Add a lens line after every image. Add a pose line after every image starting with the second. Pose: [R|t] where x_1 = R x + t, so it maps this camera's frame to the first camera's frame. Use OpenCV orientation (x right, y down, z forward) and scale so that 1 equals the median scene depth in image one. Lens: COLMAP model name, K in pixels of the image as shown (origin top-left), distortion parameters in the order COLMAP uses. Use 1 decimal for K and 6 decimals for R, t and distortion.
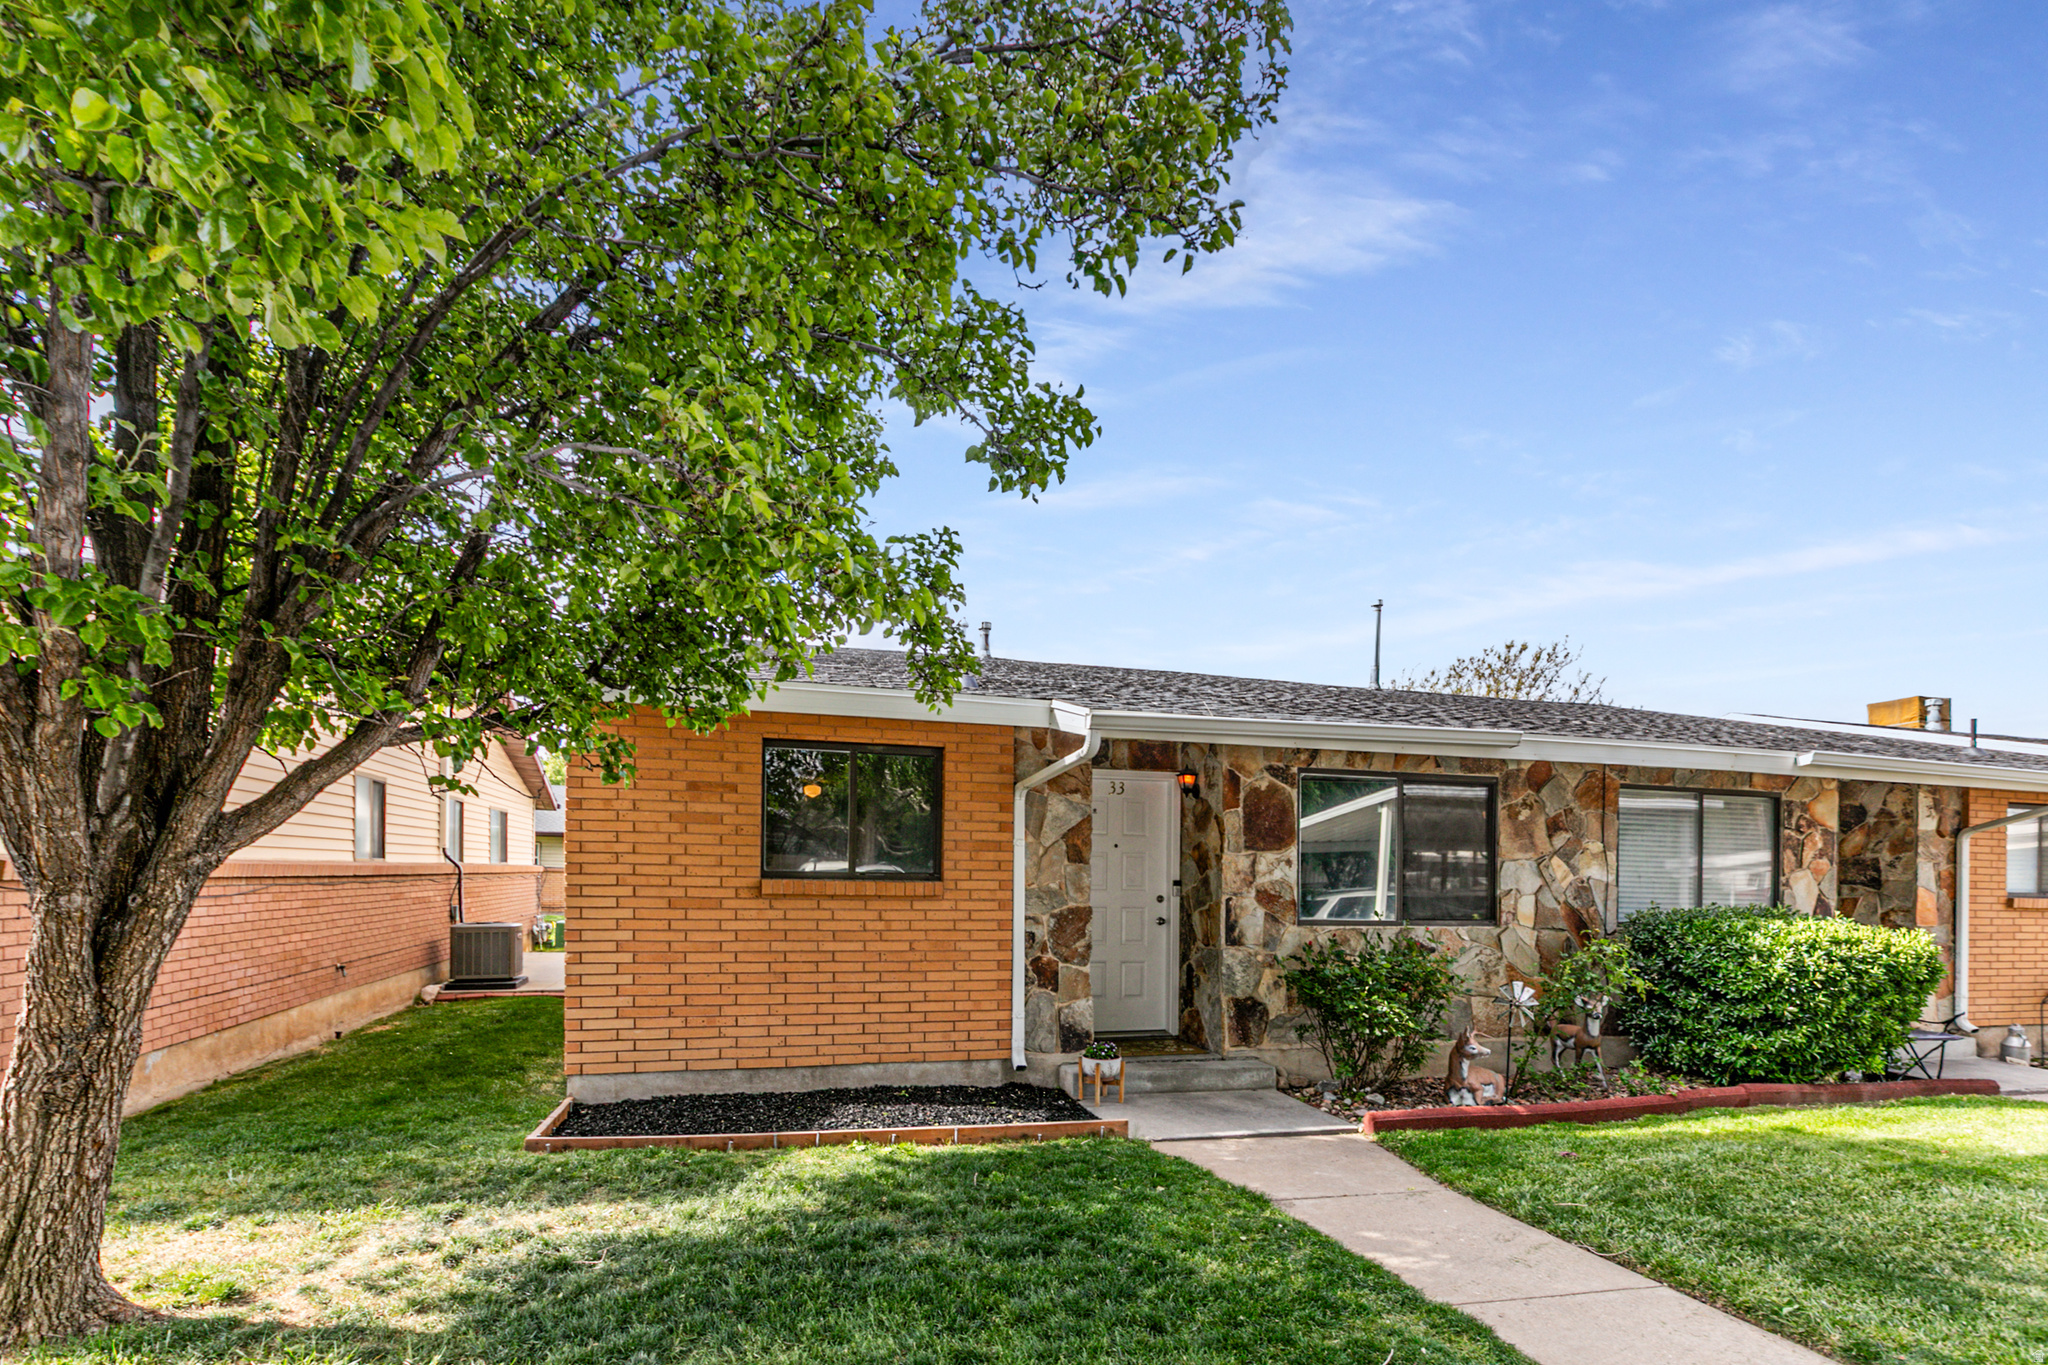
lens RADIAL K [[1037.7, 0, 1026.4], [0, 1037.7, 850.5], [0, 0, 1]] dist [0.002024, 0.000661]
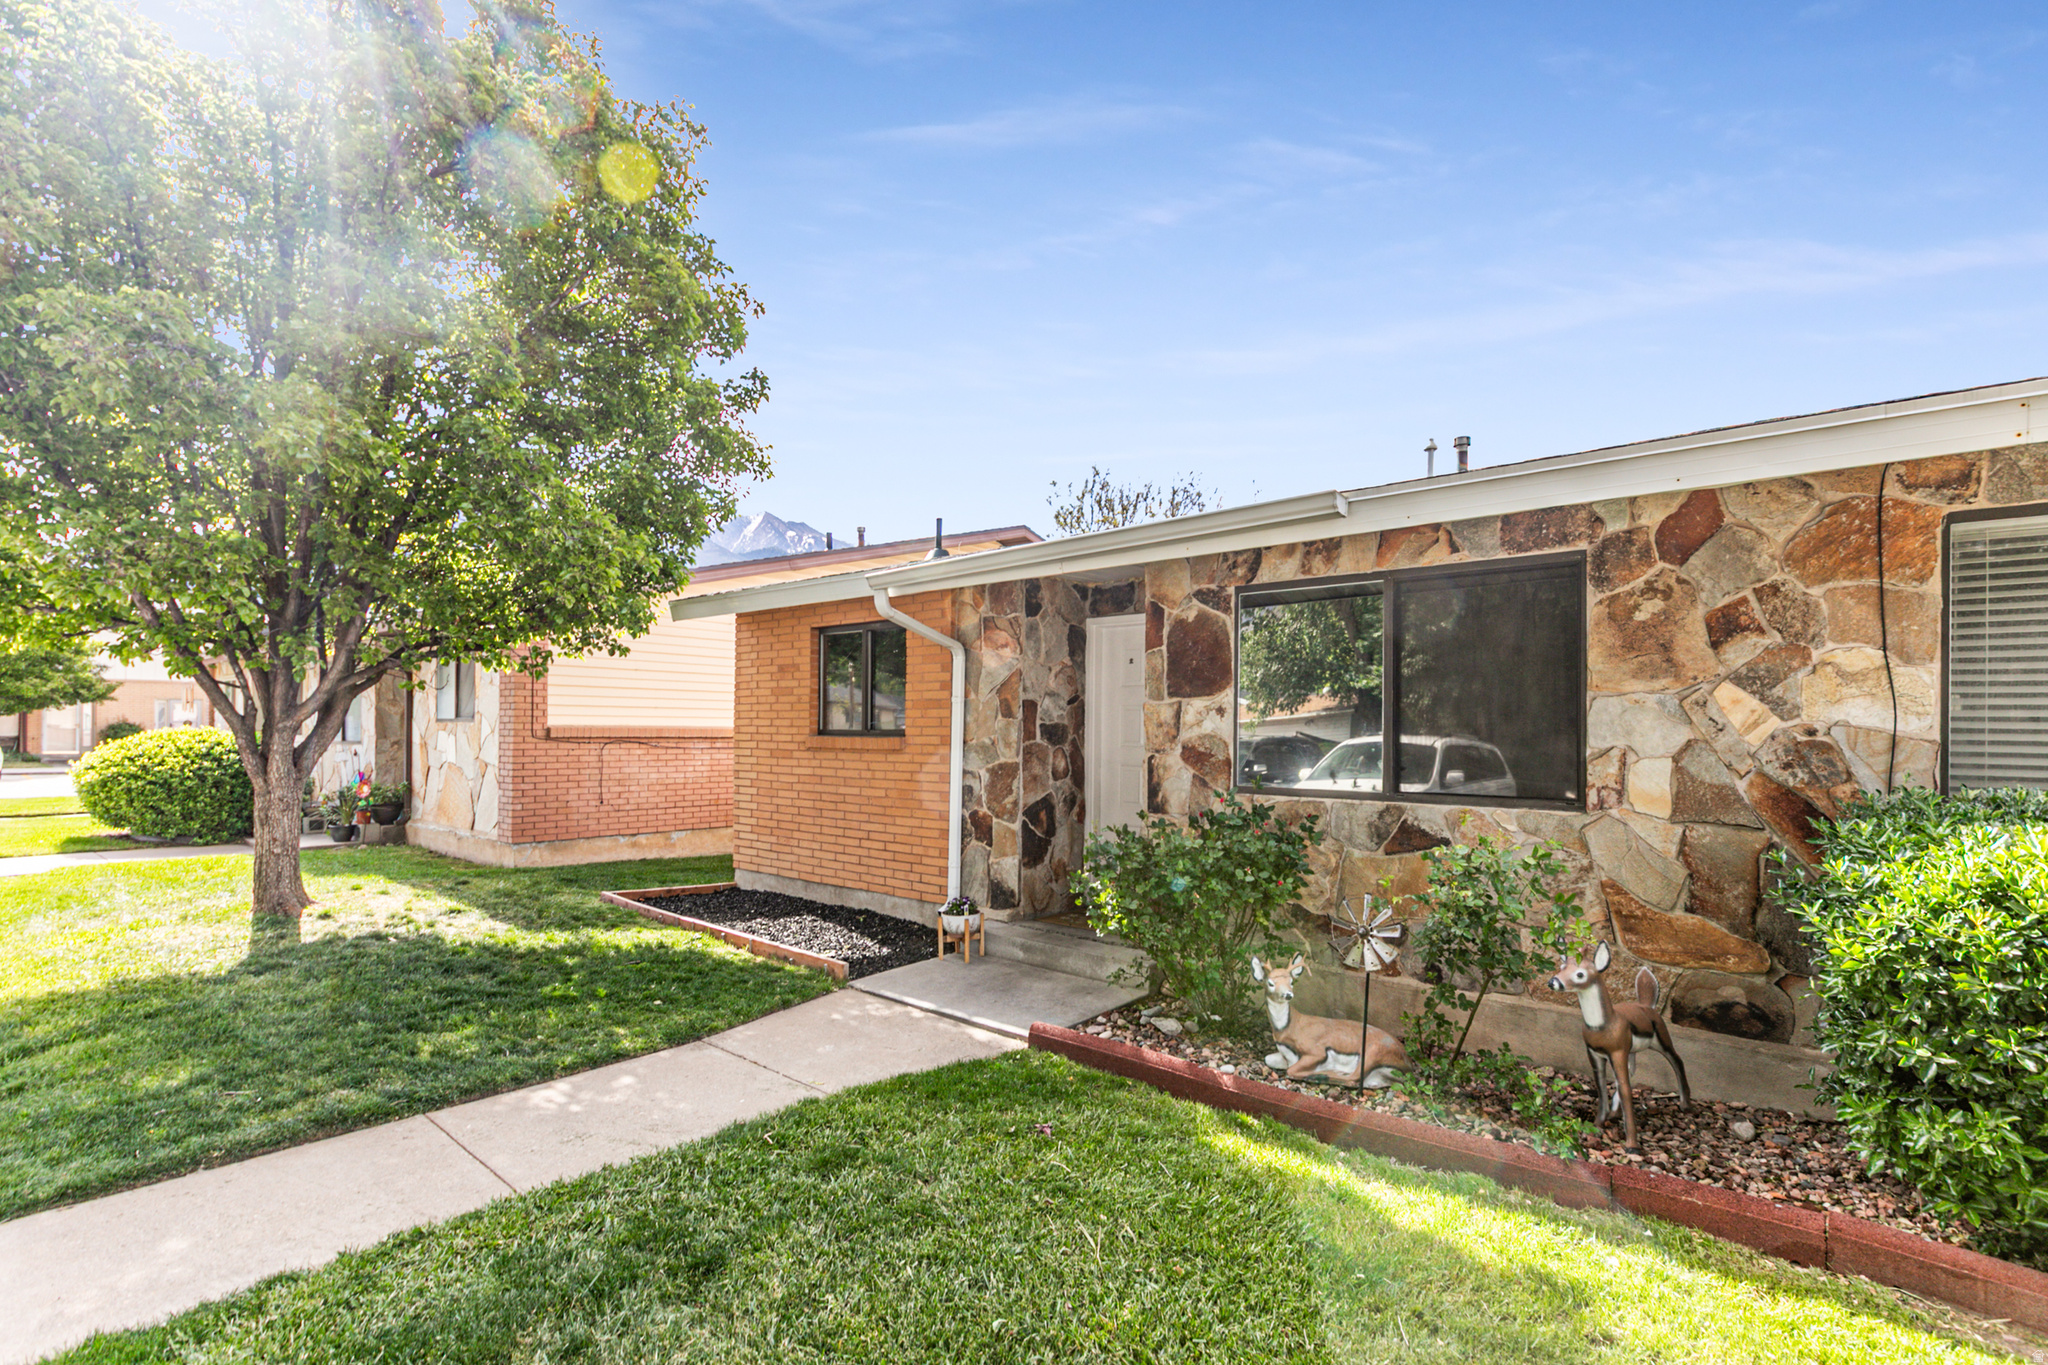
lens RADIAL K [[984.5, 0, 1025.7], [0, 984.5, 713.6], [0, 0, 1]] dist [0.003593, 0.000517]
pose [[0.537213, -0.027574, -0.842996, 0.811342], [0.020296, 0.999599, -0.019763, 0.025741], [0.843202, -0.006492, 0.537557, 0.491881]]
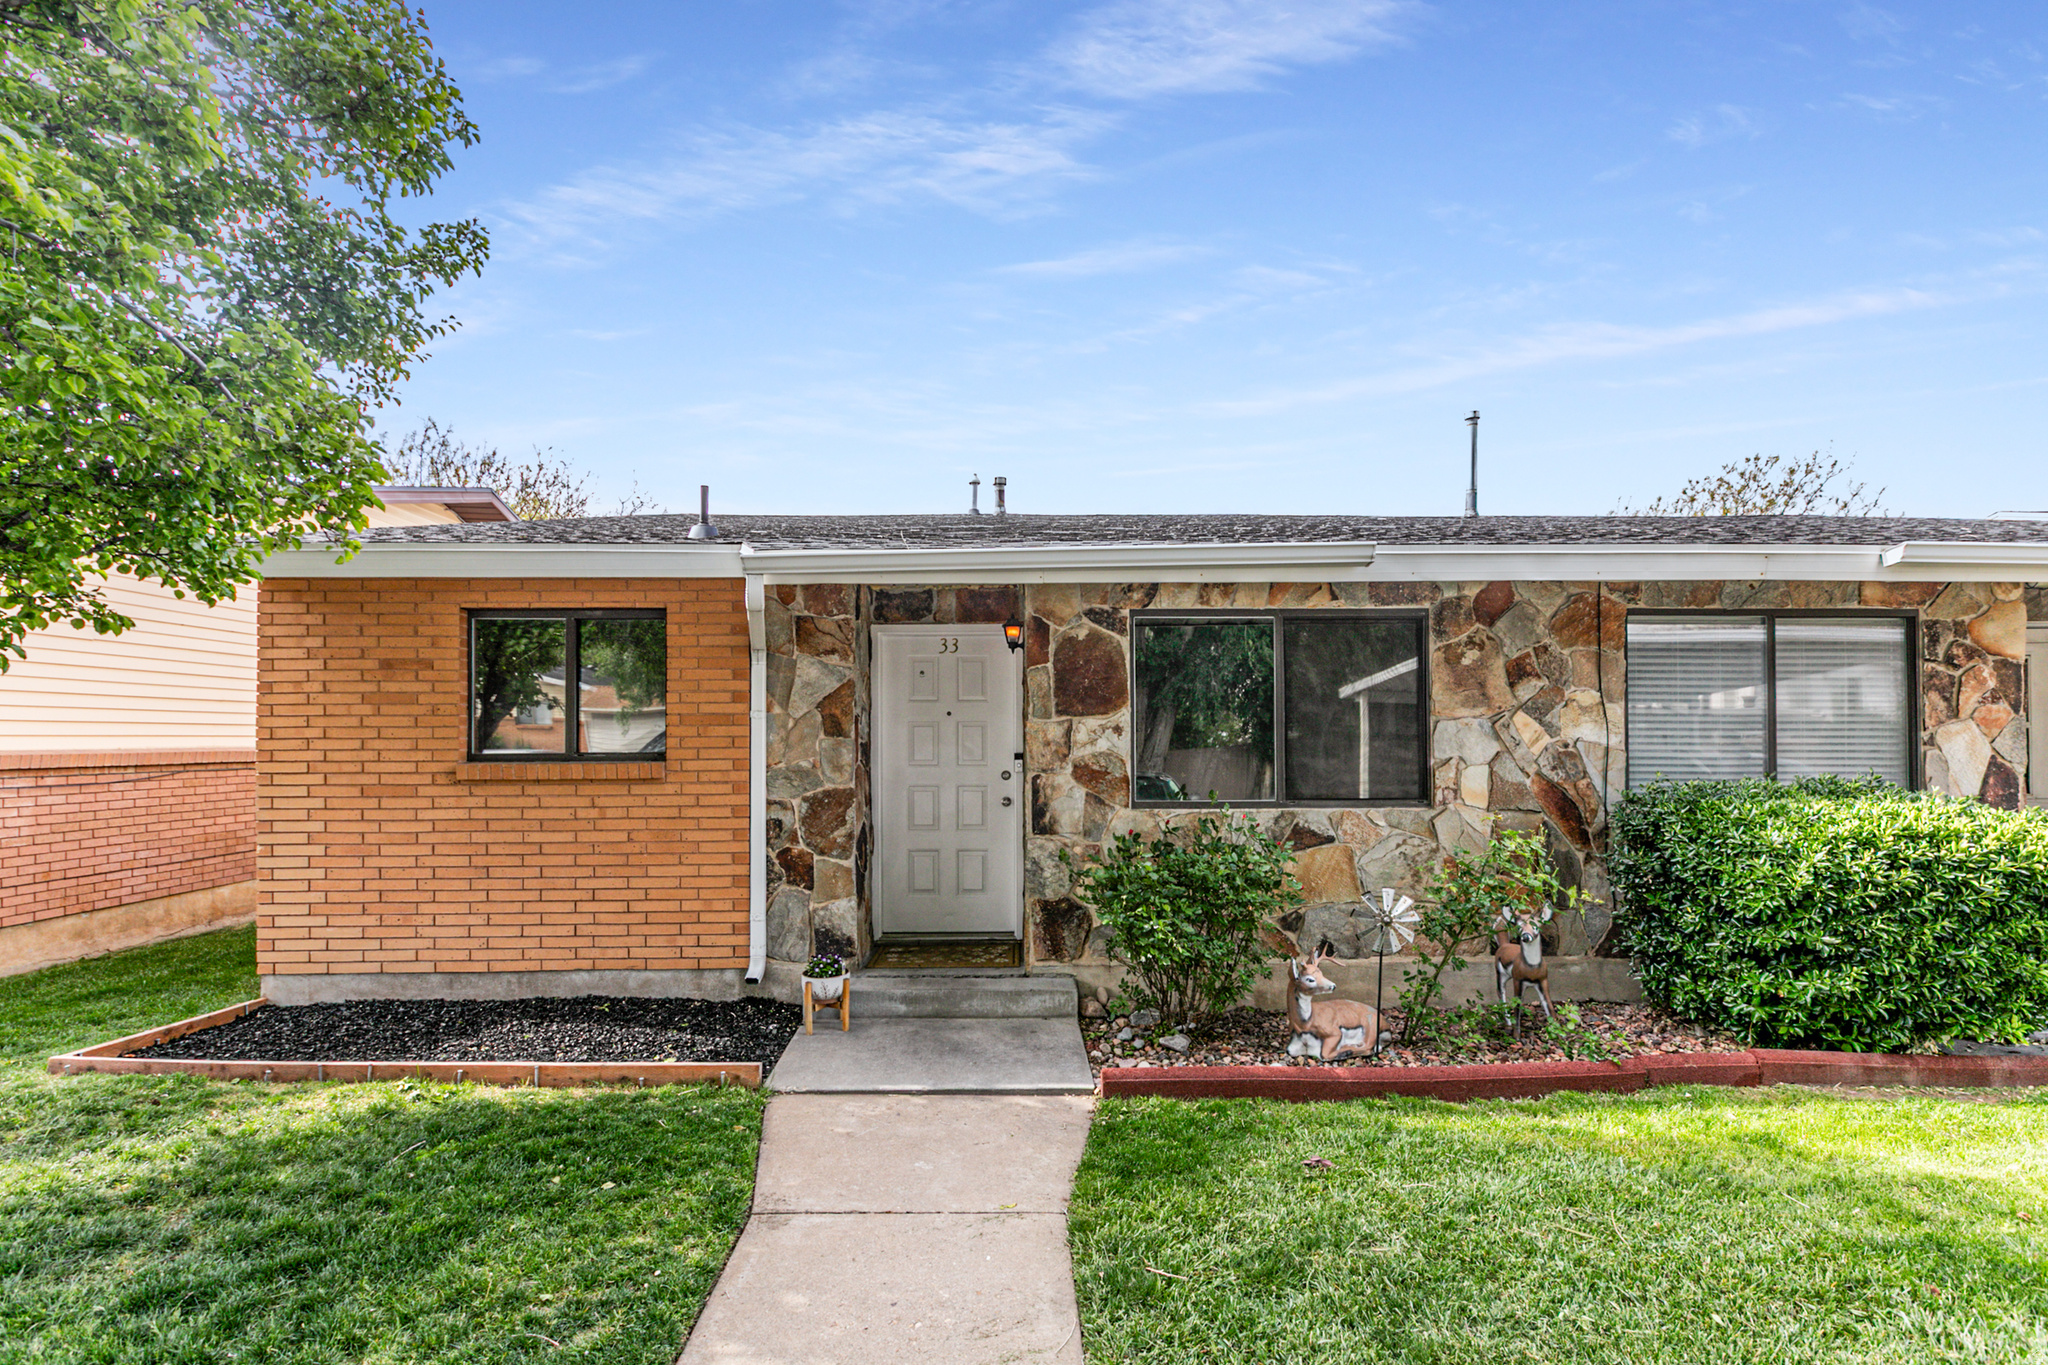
lens RADIAL K [[984.5, 0, 1025.7], [0, 984.5, 713.6], [0, 0, 1]] dist [0.003593, 0.000517]
pose [[0.965893, -0.026791, -0.257552, 0.387379], [0.026222, 0.999640, -0.005642, 0.001849], [0.257611, -0.001304, 0.966248, 0.258168]]
